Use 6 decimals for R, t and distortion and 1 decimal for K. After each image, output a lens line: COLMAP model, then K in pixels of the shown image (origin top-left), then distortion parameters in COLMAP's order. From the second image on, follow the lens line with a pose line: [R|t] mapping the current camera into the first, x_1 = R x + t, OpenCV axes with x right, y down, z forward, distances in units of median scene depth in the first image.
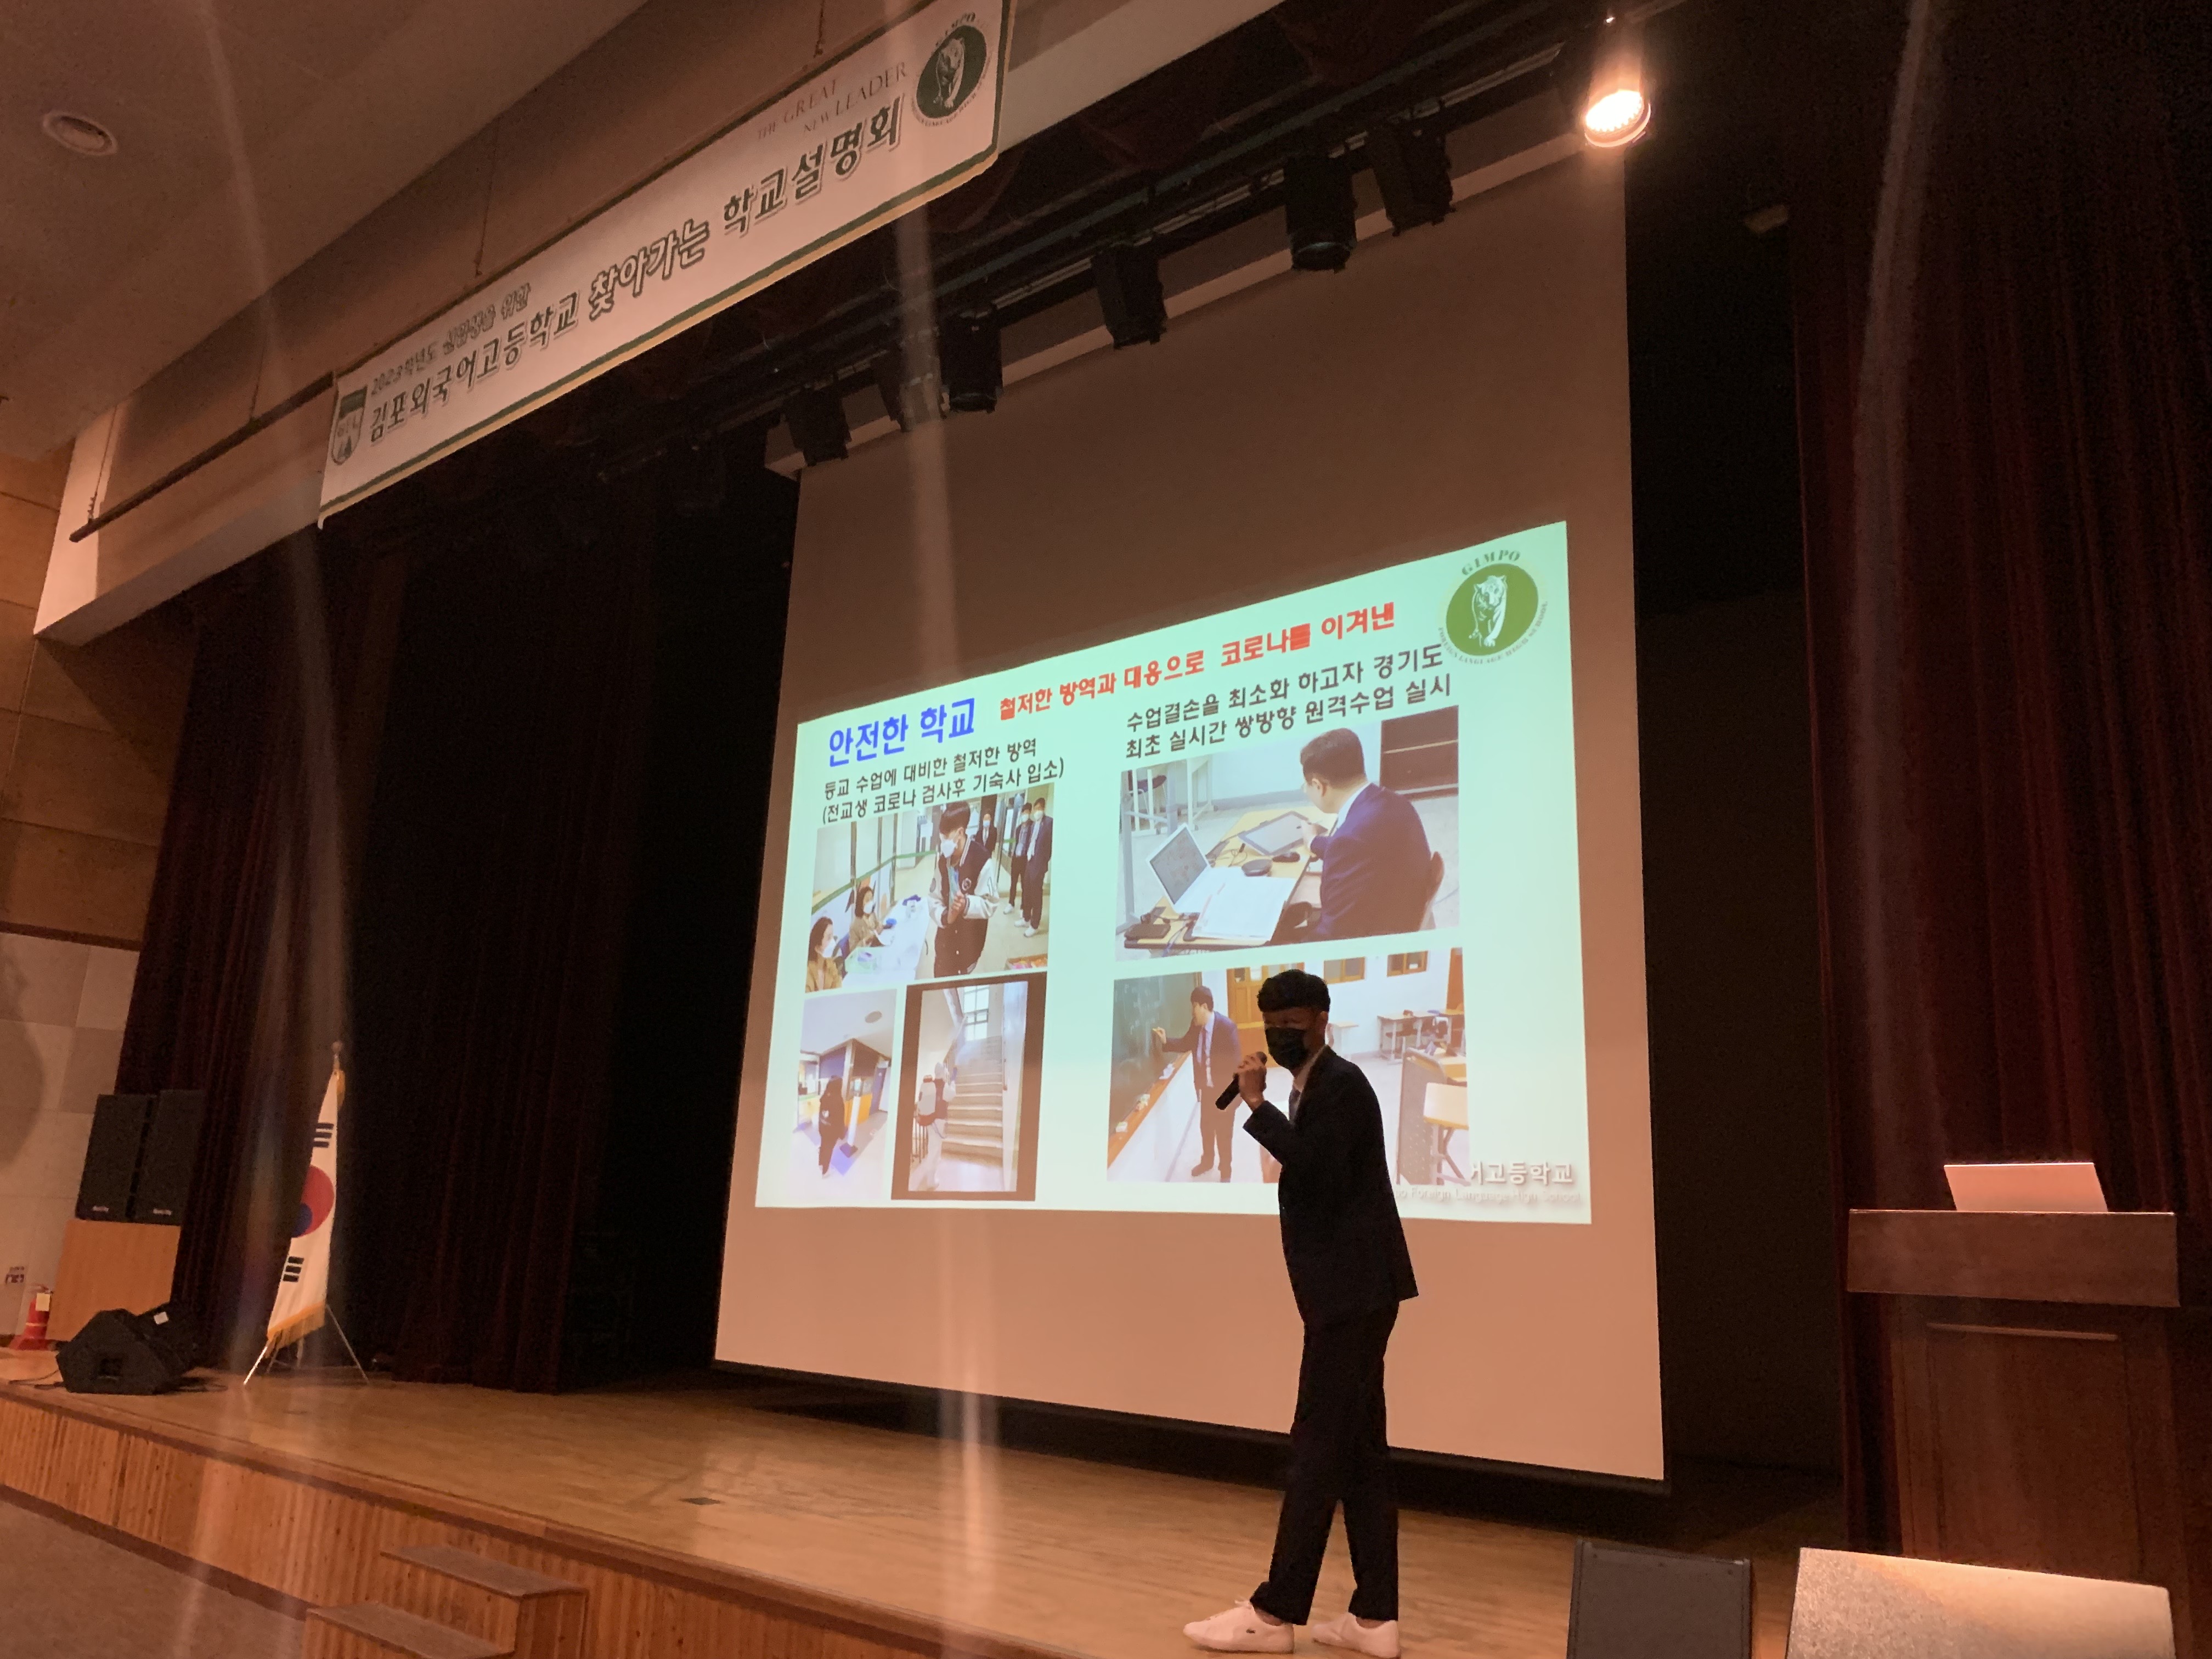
lens RADIAL K [[1692.5, 0, 1109.8], [0, 1692.5, 826.2], [0, 0, 1]] dist [0.021024, -0.006449]
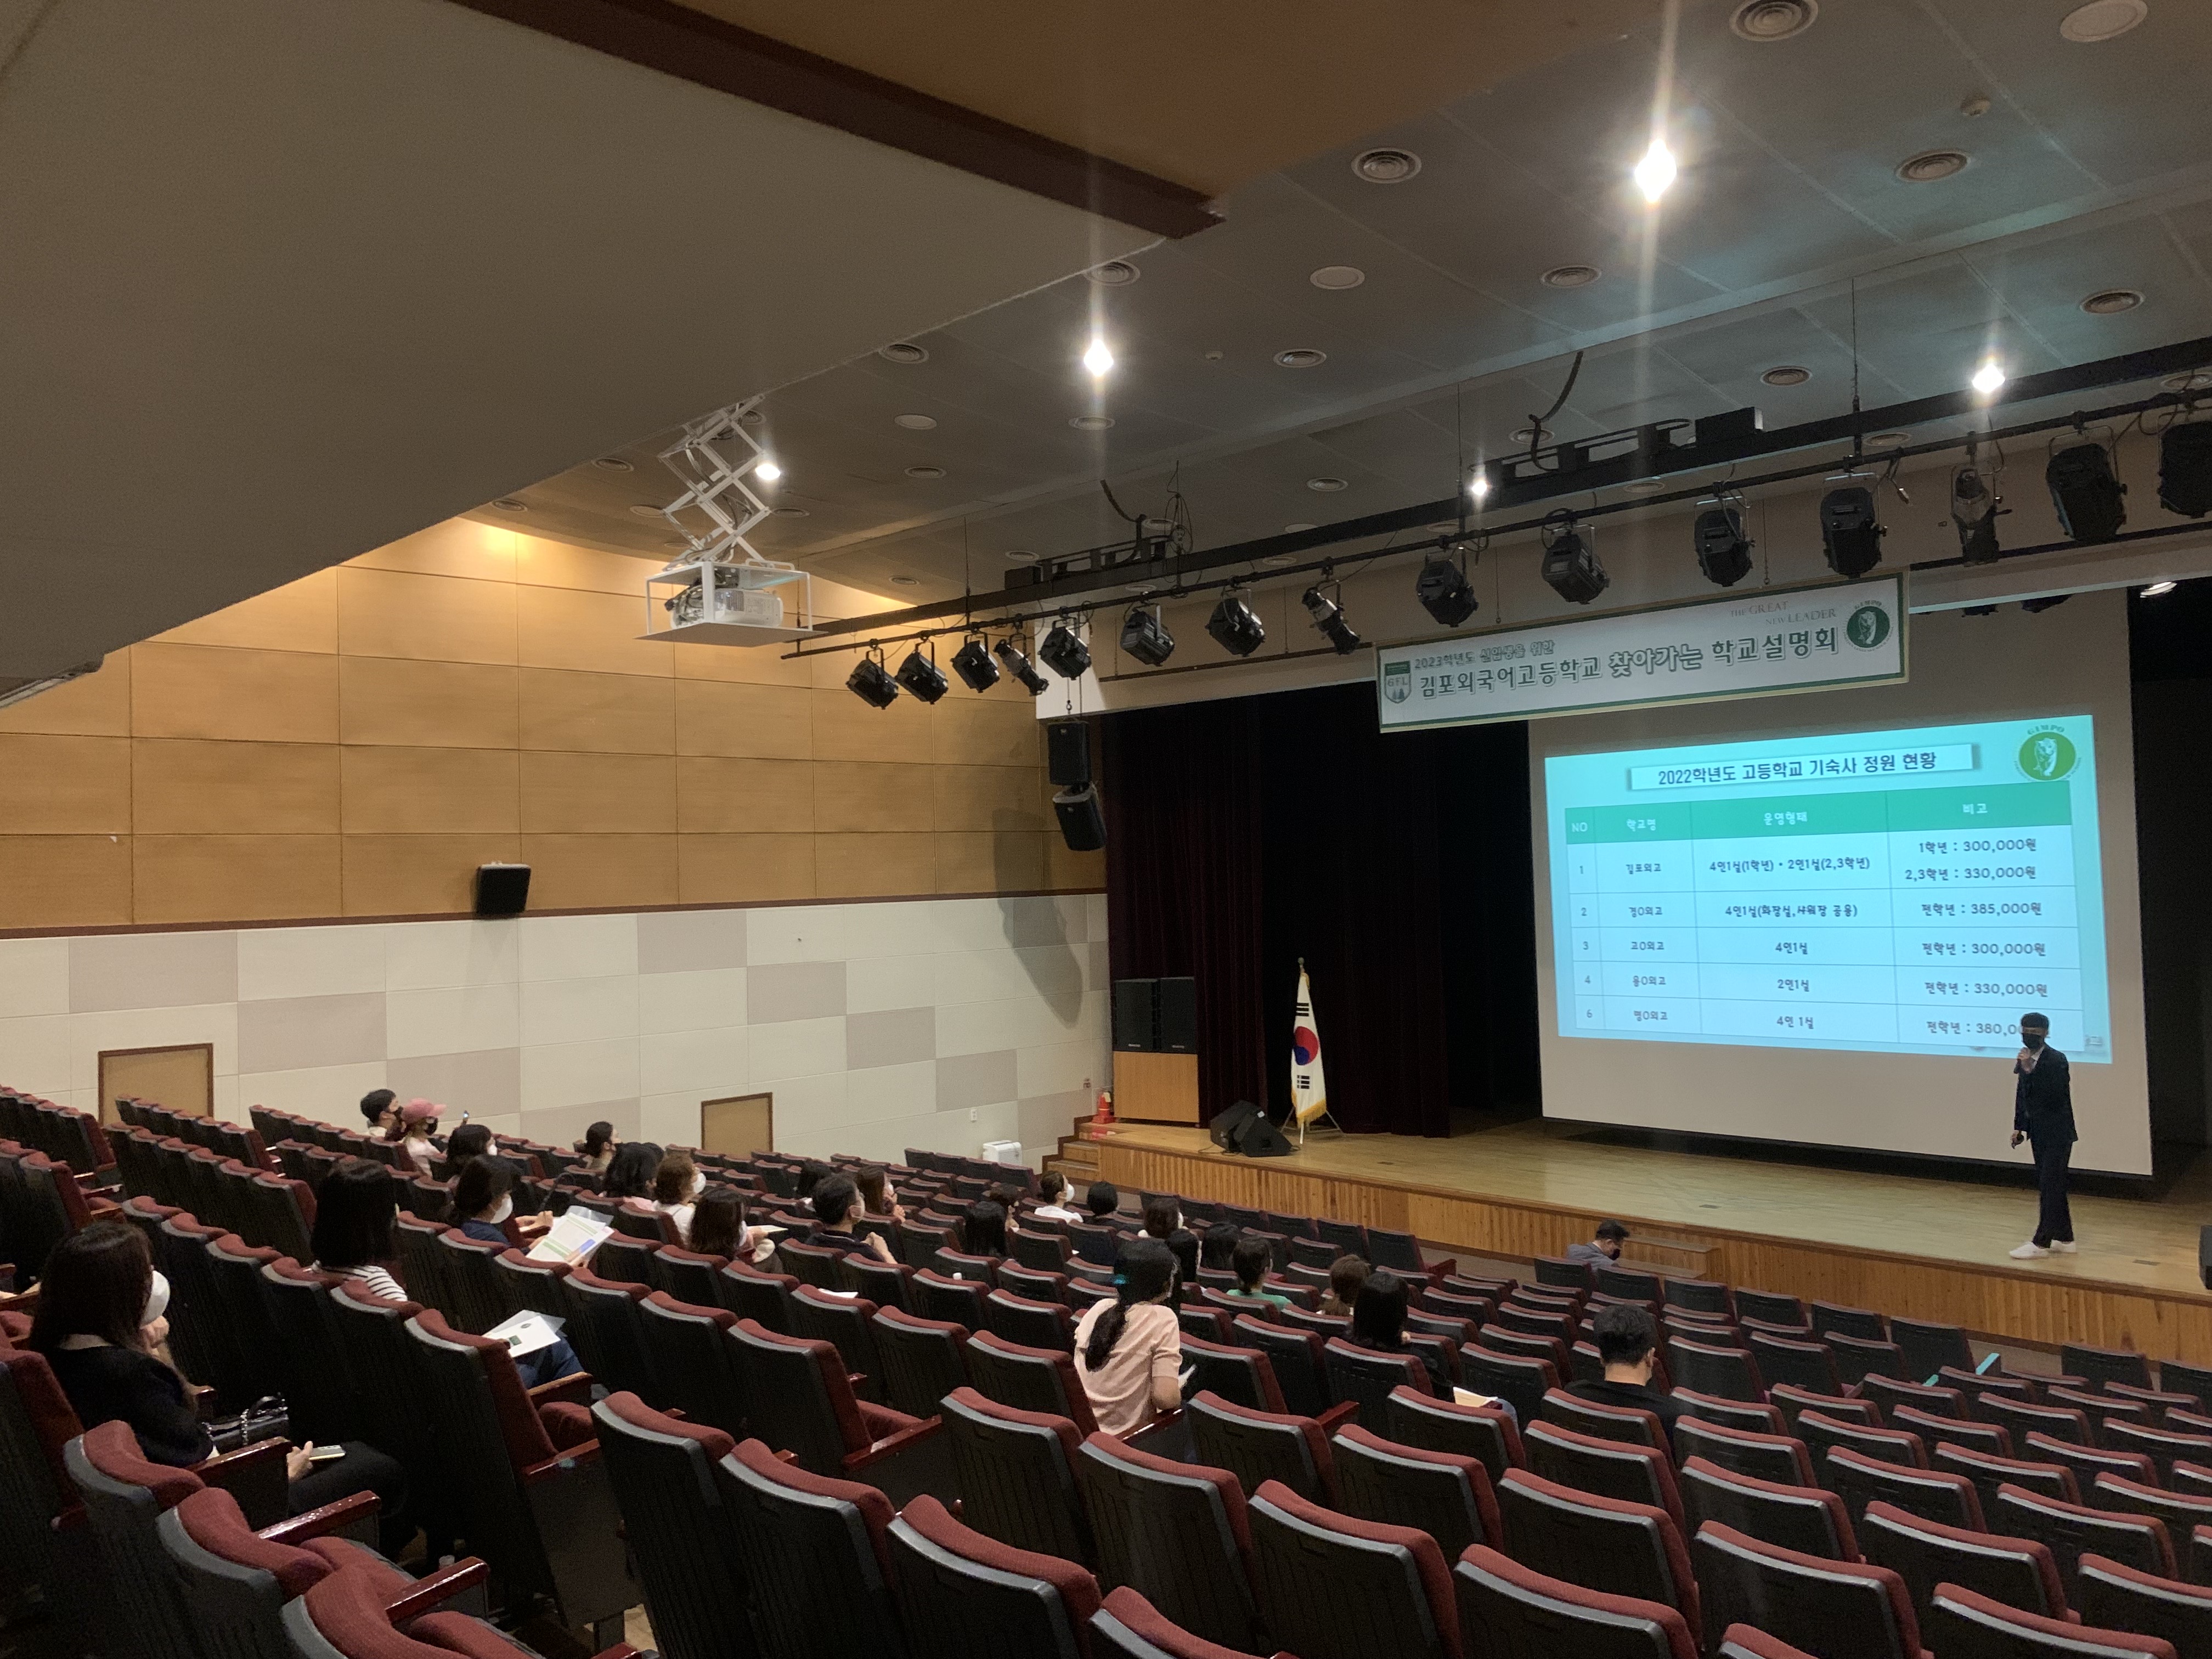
lens RADIAL K [[1692.5, 0, 1101.1], [0, 1692.5, 830.3], [0, 0, 1]] dist [0.021024, -0.006449]
pose [[0.994443, -0.076585, -0.072237, -0.723661], [0.090925, 0.970653, 0.222633, -0.579773], [0.053067, -0.227964, 0.972222, -0.987545]]
